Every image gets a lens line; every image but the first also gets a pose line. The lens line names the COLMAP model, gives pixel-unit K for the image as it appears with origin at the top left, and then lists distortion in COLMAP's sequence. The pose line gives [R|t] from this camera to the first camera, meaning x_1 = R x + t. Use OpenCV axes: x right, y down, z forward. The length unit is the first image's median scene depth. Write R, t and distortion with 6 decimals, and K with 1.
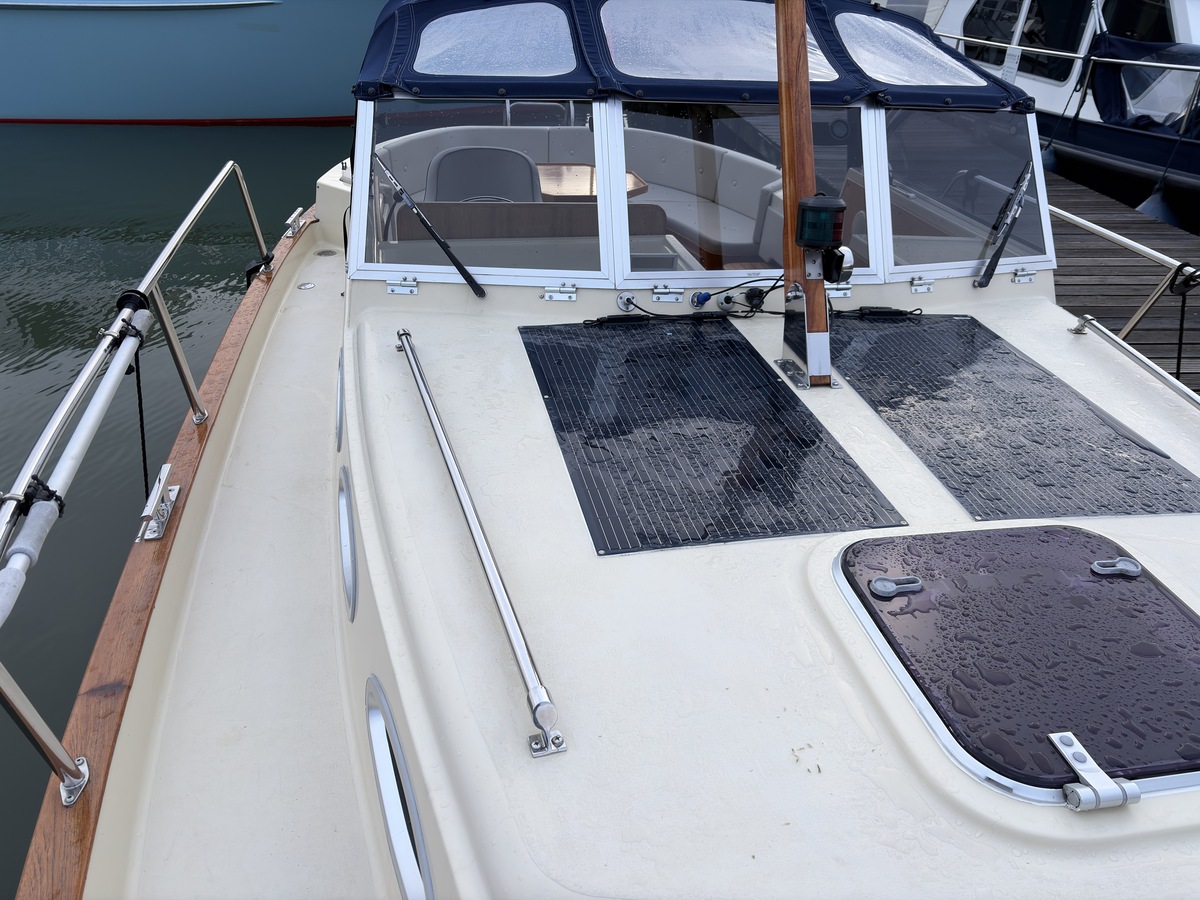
lens RADIAL K [[897.2, 0, 626.6], [0, 897.2, 407.0], [0, 0, 1]] dist [0.034073, 0.000853]
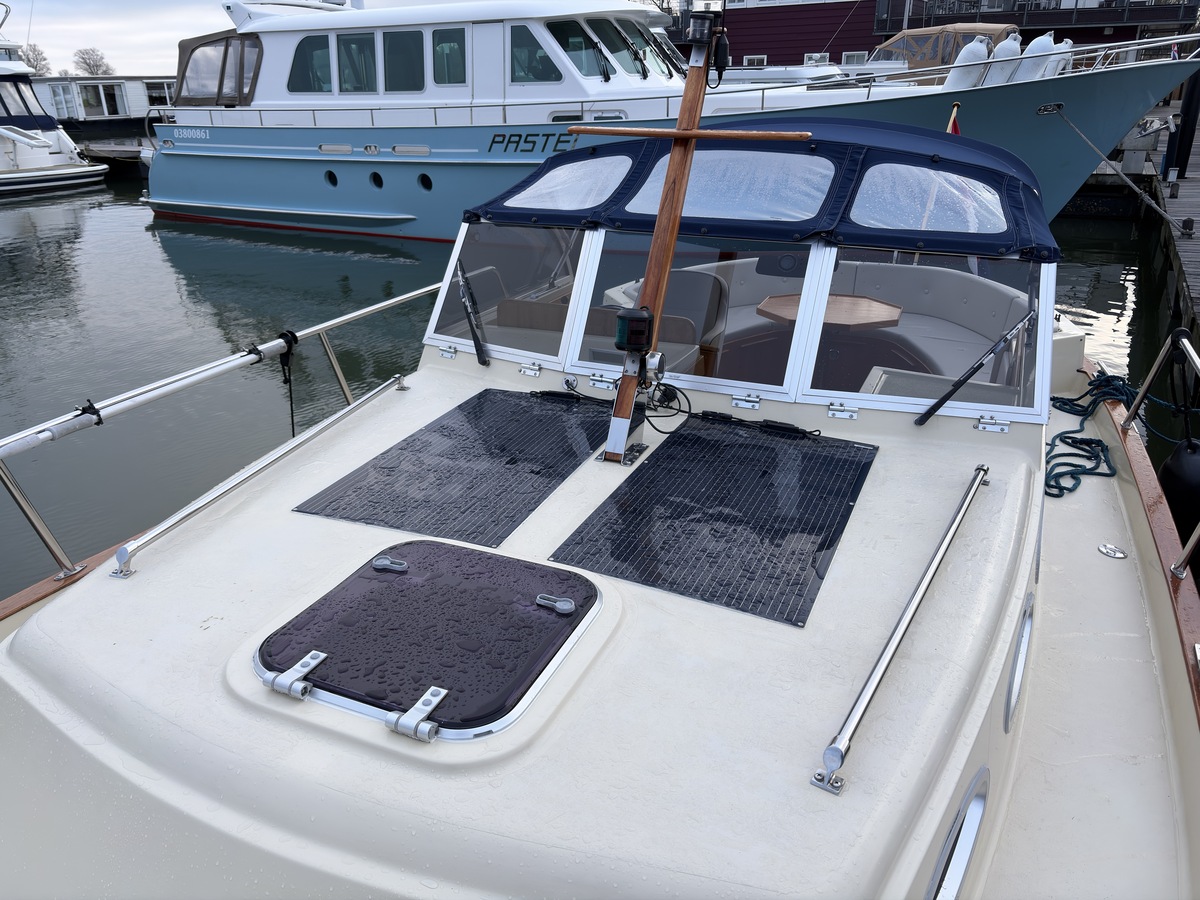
lens RADIAL K [[897.2, 0, 626.6], [0, 897.2, 407.0], [0, 0, 1]] dist [0.034073, 0.000853]
pose [[0.831732, 0.144646, -0.536003, 0.740187], [-0.219357, 0.972527, -0.077936, -0.004260], [0.510004, 0.182398, 0.840611, -0.005584]]
